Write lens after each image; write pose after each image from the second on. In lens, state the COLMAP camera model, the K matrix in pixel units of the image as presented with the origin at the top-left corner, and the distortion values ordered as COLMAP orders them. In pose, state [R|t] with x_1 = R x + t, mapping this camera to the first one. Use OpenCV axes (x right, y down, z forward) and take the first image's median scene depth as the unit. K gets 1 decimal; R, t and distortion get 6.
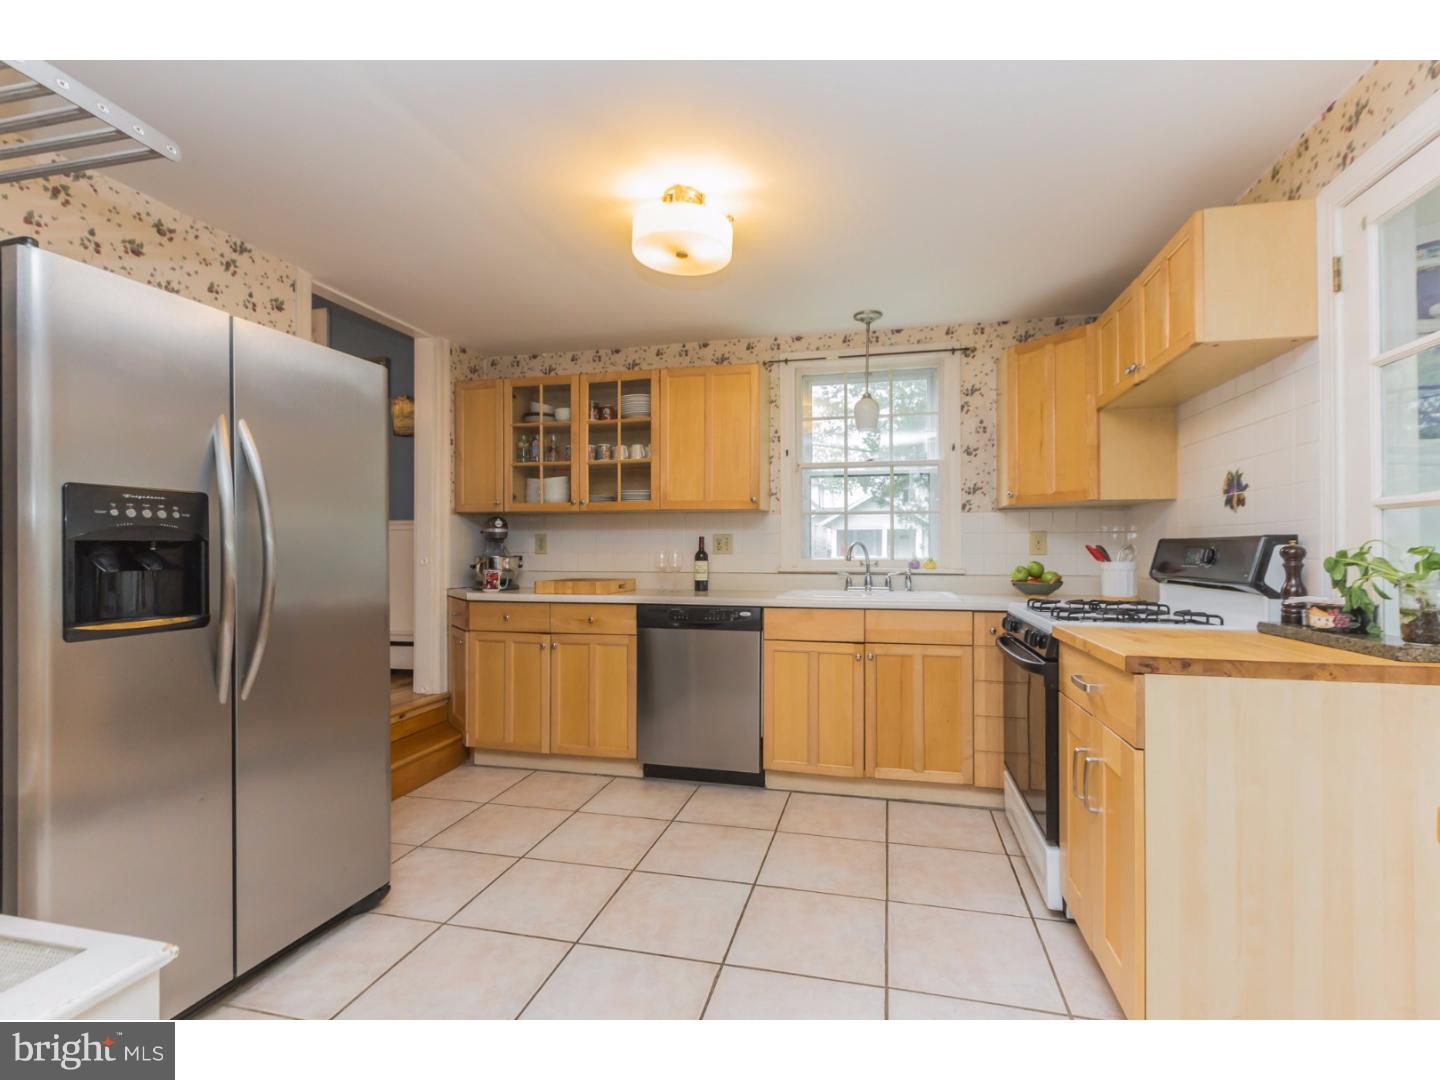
lens RADIAL K [[650.7, 0, 755.1], [0, 650.7, 540.6], [0, 0, 1]] dist [0.000372, -0.000542]
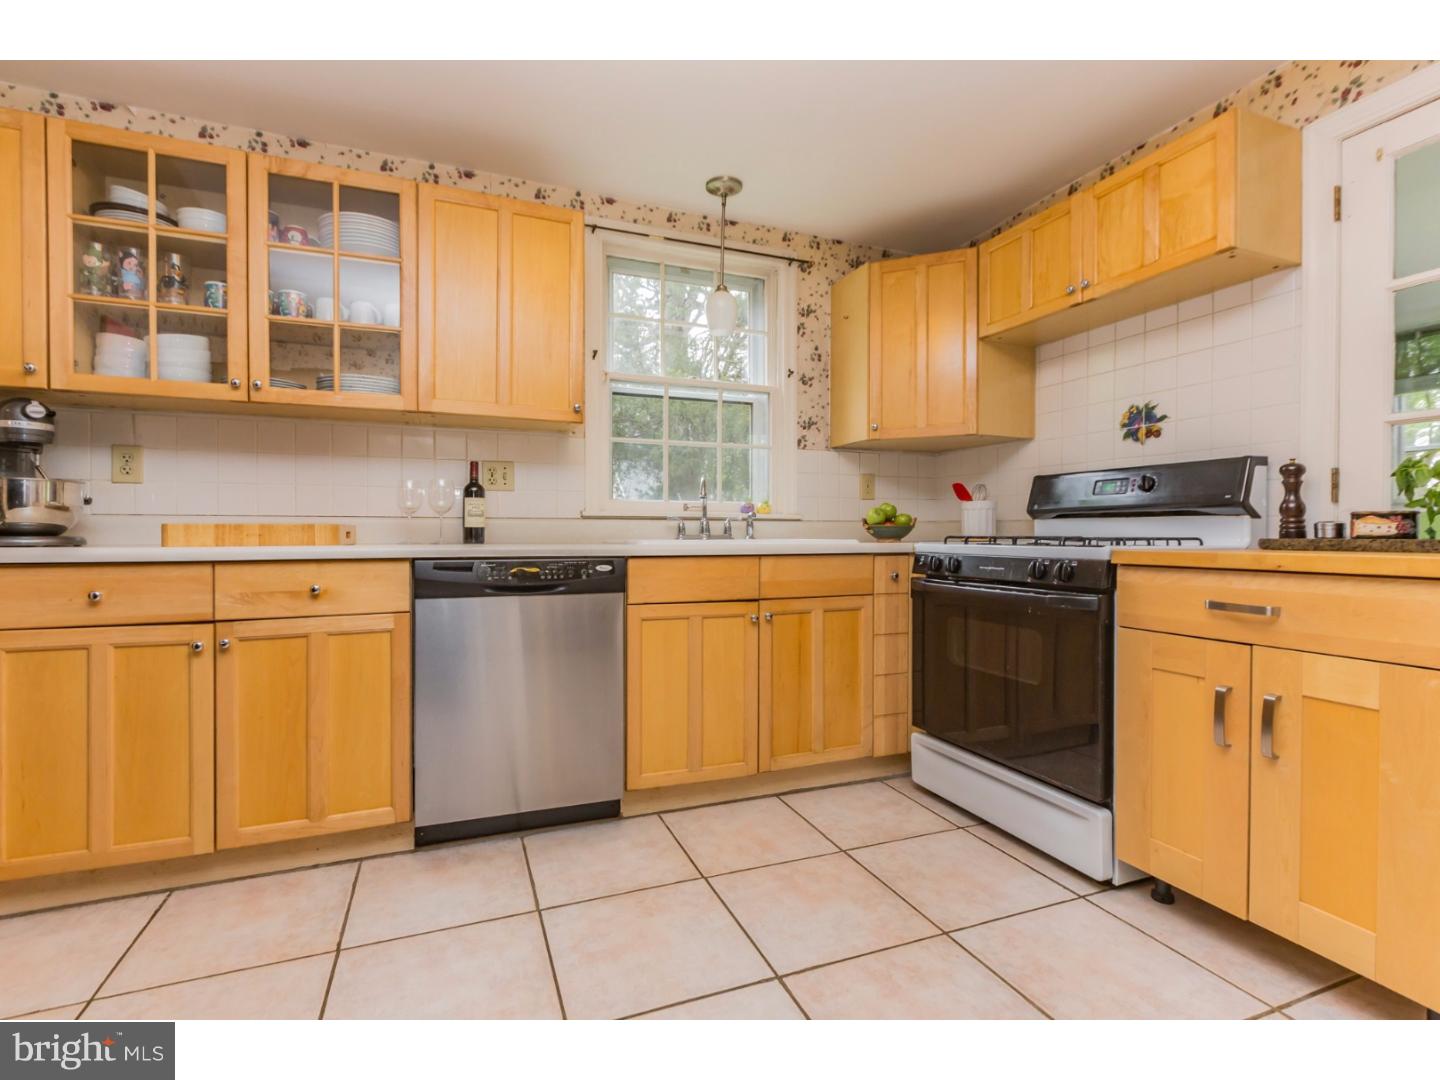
lens RADIAL K [[650.7, 0, 715.8], [0, 650.7, 534.1], [0, 0, 1]] dist [0.000372, -0.000542]
pose [[0.832982, -0.000458, 0.553299, -0.267665], [-0.009811, 0.999830, 0.015599, 0.060473], [-0.553212, -0.018422, 0.832836, 0.345541]]
